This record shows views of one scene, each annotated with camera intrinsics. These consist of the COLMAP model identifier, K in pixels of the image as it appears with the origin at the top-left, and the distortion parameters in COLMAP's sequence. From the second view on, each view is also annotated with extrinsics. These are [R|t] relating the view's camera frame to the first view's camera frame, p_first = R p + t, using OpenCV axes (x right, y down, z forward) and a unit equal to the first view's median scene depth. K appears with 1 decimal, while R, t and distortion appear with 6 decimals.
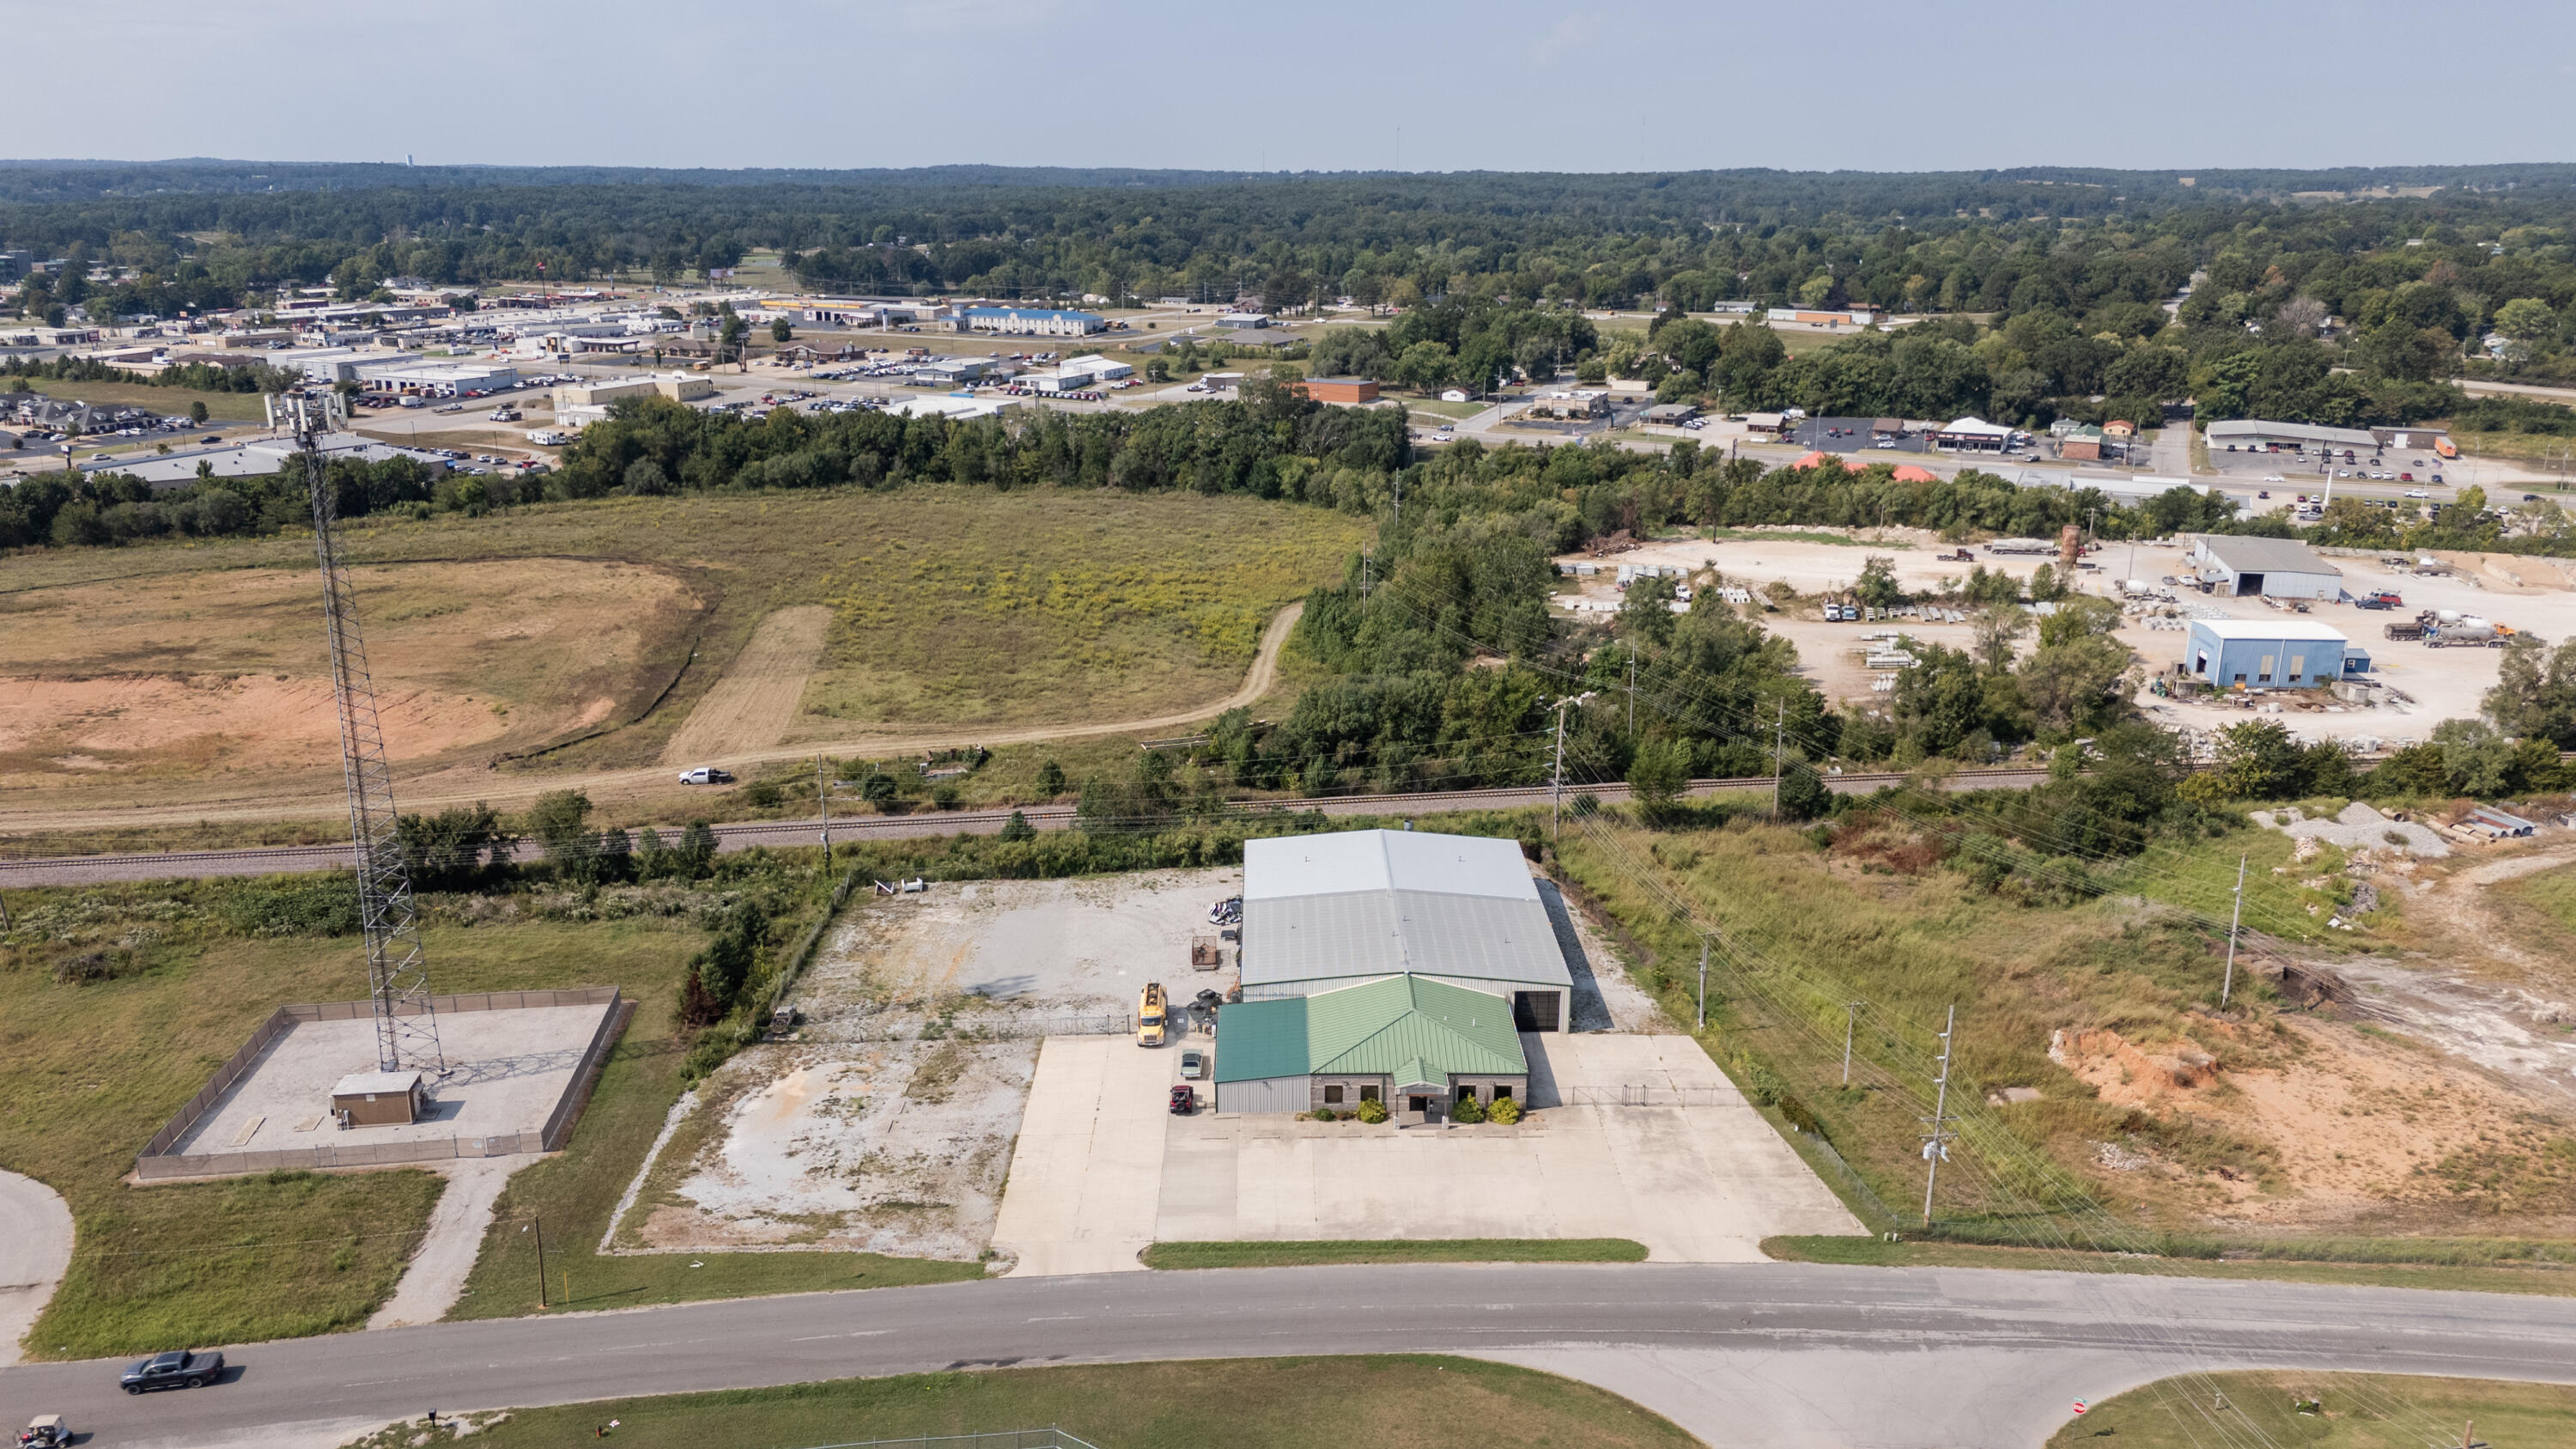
lens RADIAL K [[1898.2, 0, 1300.1], [0, 1898.2, 715.4], [0, 0, 1]] dist [0.064439, -0.062322]
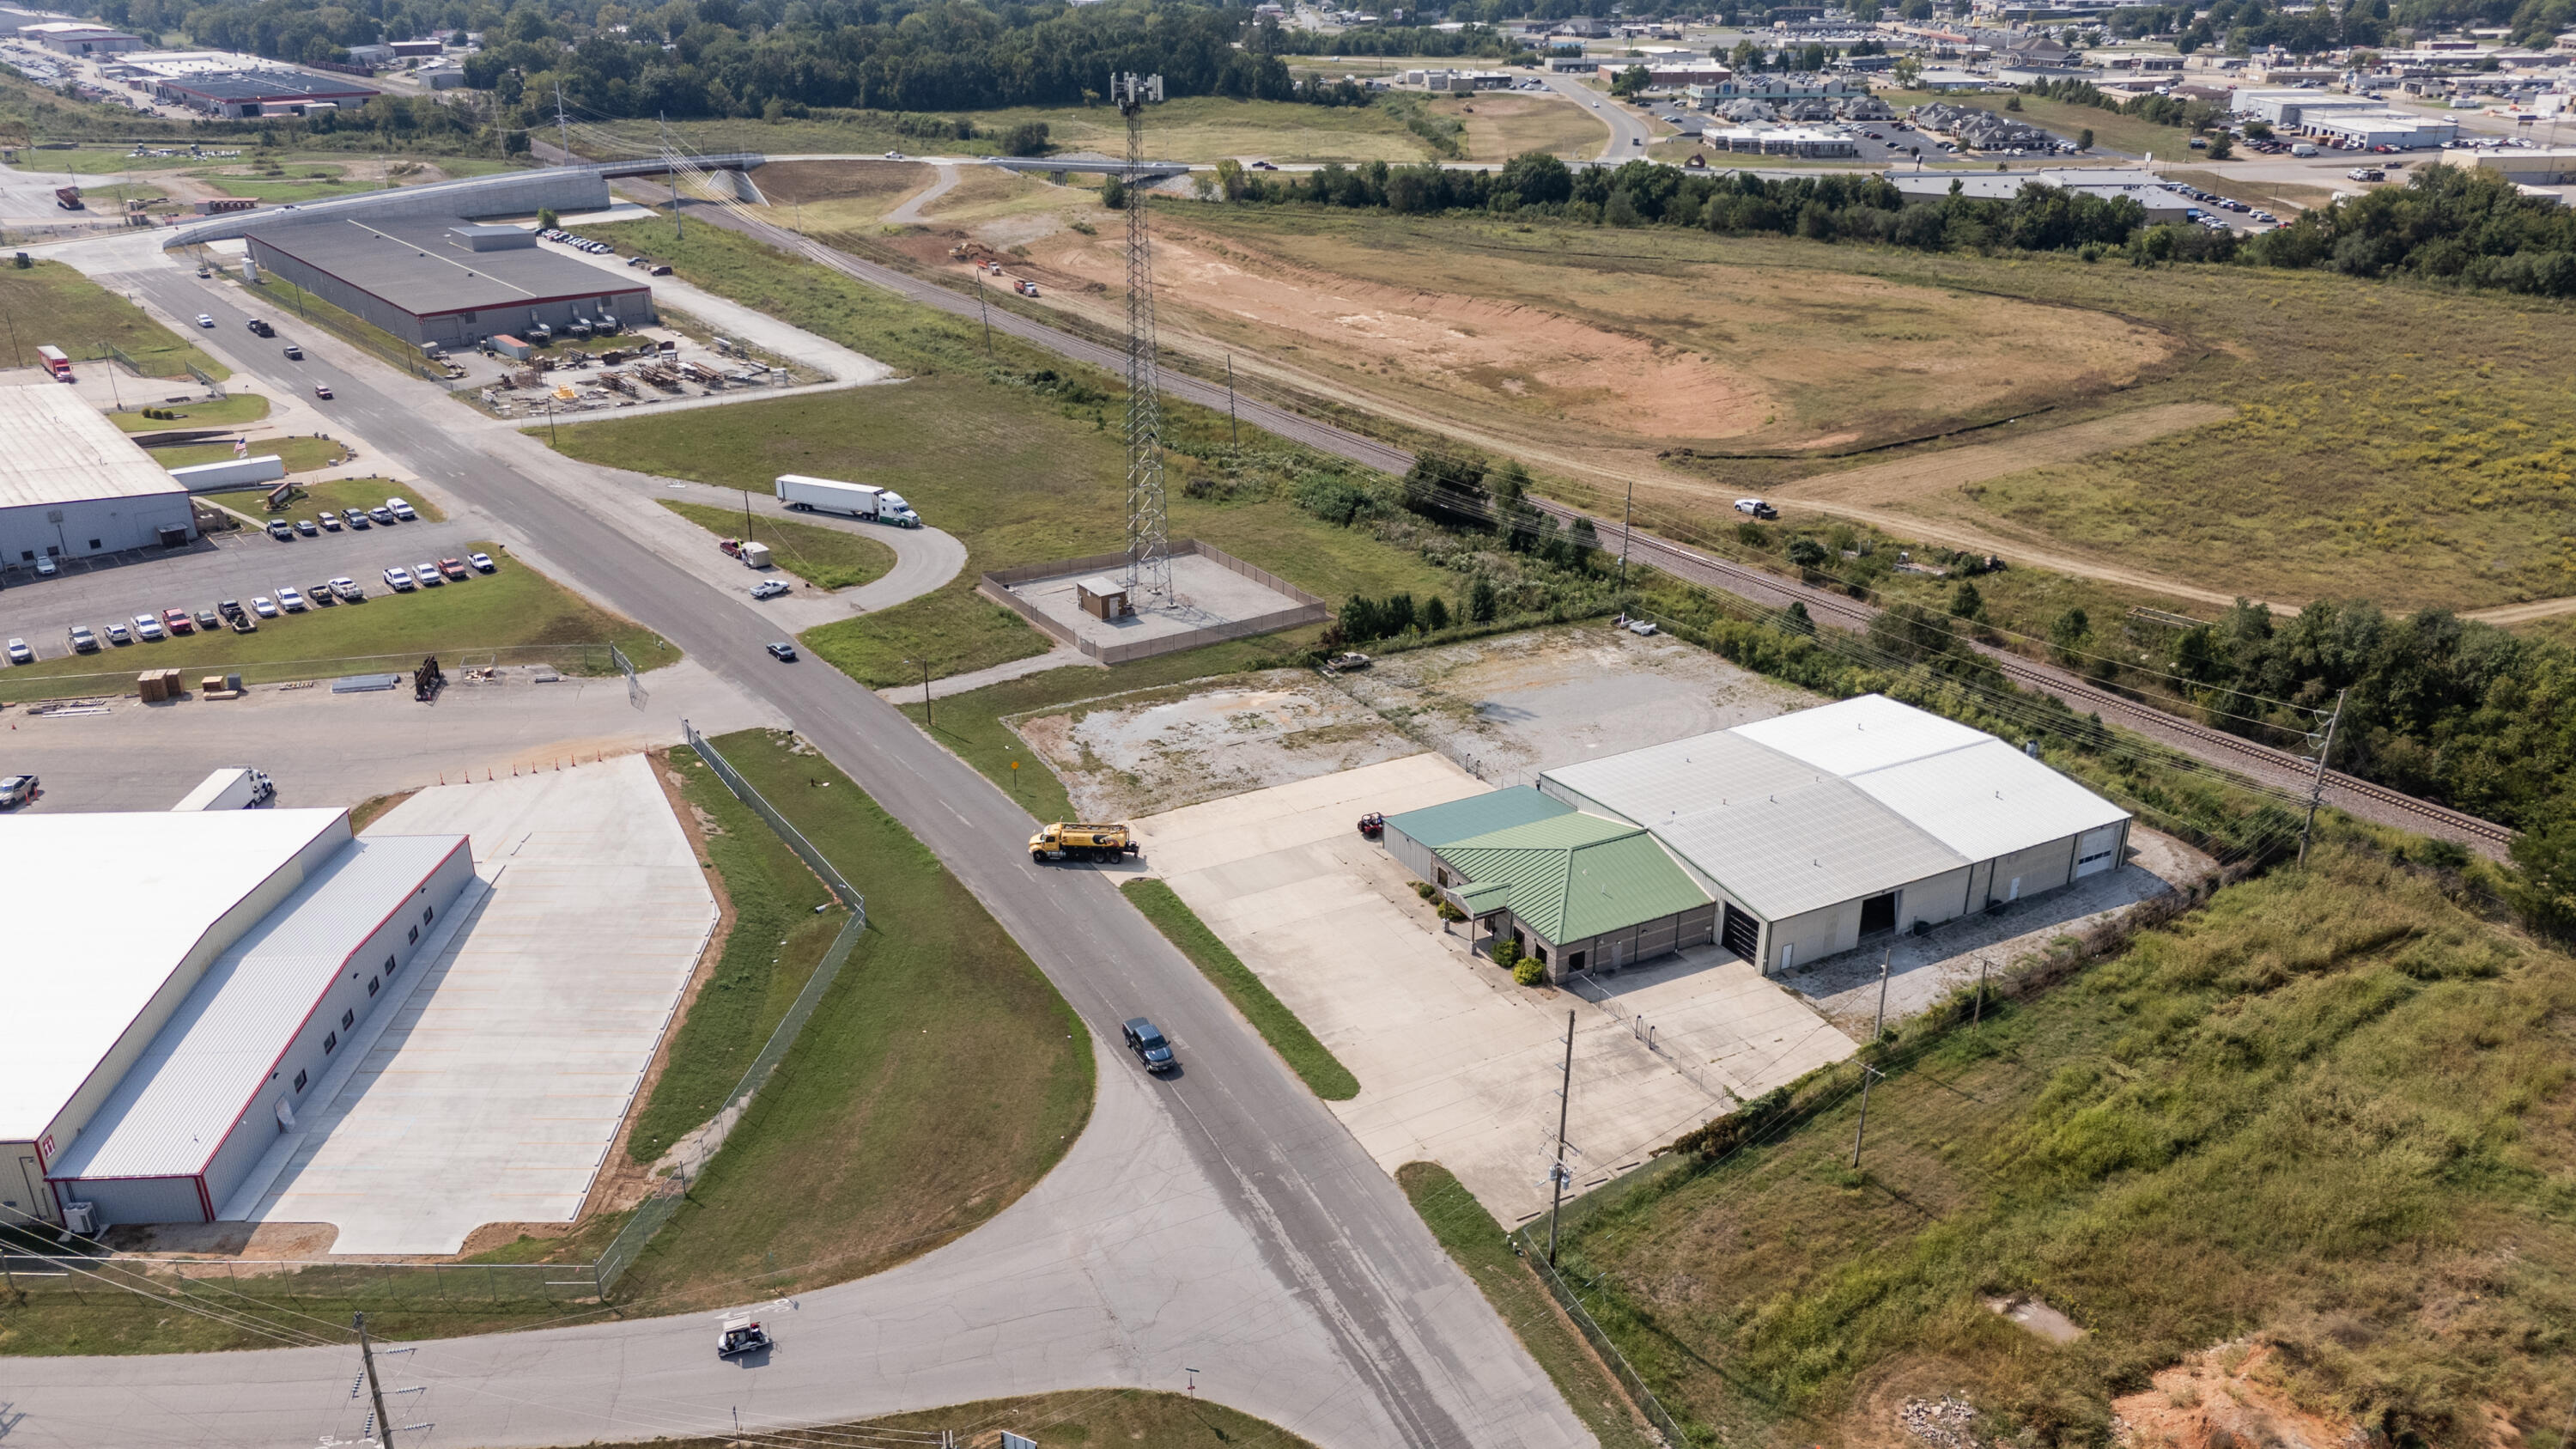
lens RADIAL K [[1898.2, 0, 1290.4], [0, 1898.2, 711.6], [0, 0, 1]] dist [0.064439, -0.062322]
pose [[0.446716, 0.344992, -0.825485, 0.832339], [-0.240264, 0.935030, 0.260753, -0.131526], [0.861811, 0.081852, 0.500582, 0.460290]]
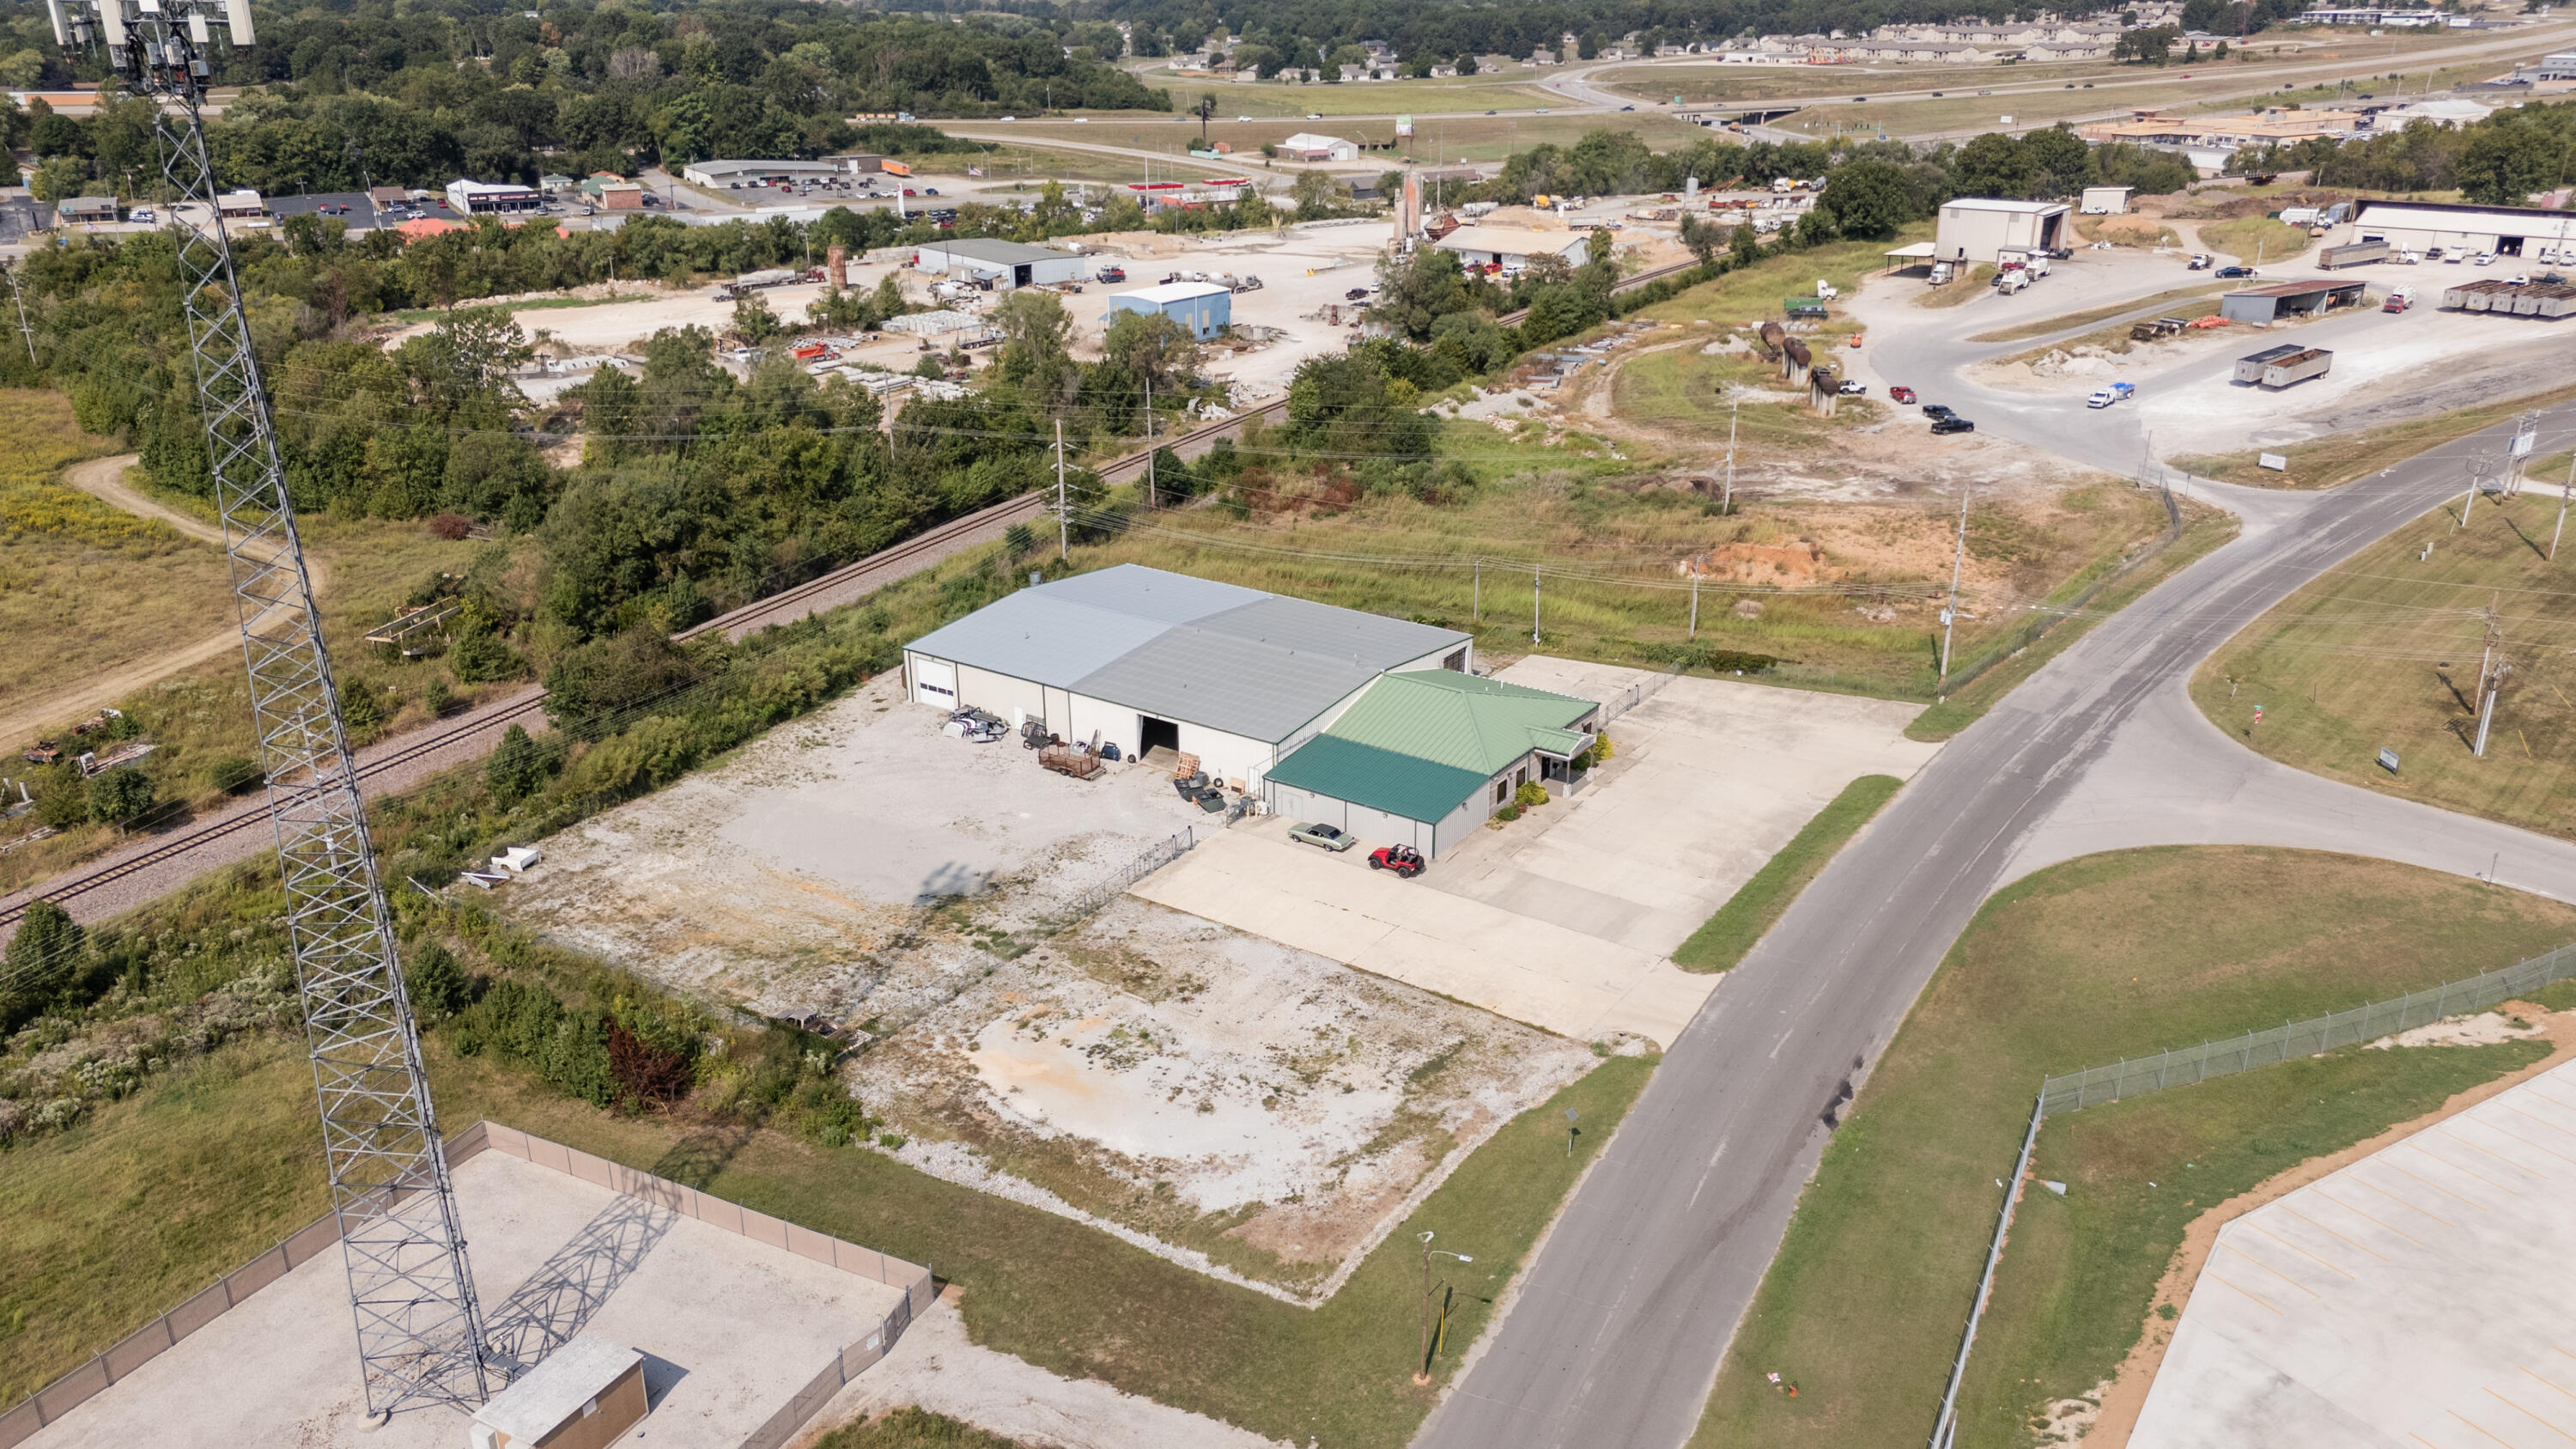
lens RADIAL K [[1898.2, 0, 1302.8], [0, 1898.2, 722.4], [0, 0, 1]] dist [0.064439, -0.062322]
pose [[0.575988, -0.303212, 0.759145, -0.757580], [0.227009, 0.951468, 0.207789, -0.040889], [-0.785306, 0.052648, 0.616865, 0.563114]]
